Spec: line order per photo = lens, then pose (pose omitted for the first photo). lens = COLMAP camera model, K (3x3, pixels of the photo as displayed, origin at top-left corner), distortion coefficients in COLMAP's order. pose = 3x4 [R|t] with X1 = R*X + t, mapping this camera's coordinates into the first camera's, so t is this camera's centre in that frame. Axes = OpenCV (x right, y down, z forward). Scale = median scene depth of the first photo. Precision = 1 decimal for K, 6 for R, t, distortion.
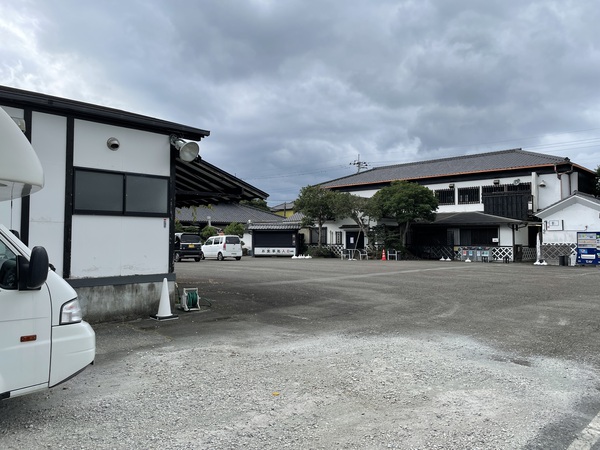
lens RADIAL K [[457.8, 0, 299.9], [0, 457.8, 224.0], [0, 0, 1]] dist [0.008609, 0.000603]
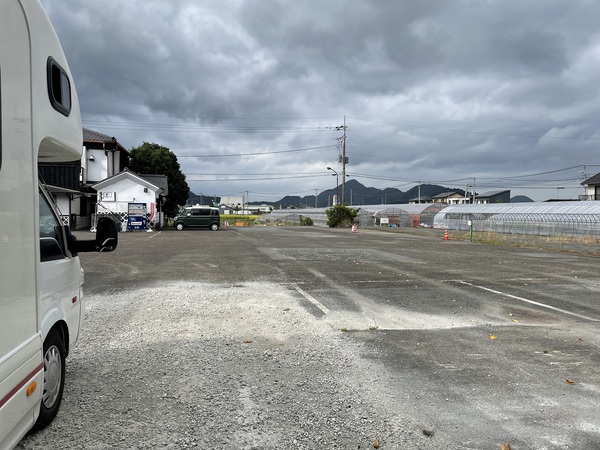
lens RADIAL K [[457.8, 0, 300.0], [0, 457.8, 225.7], [0, 0, 1]] dist [0.008609, 0.000603]
pose [[0.529393, -0.026983, 0.847947, -0.157794], [-0.034946, 0.997952, 0.053573, -0.002787], [-0.847657, -0.057994, 0.527366, -0.008273]]
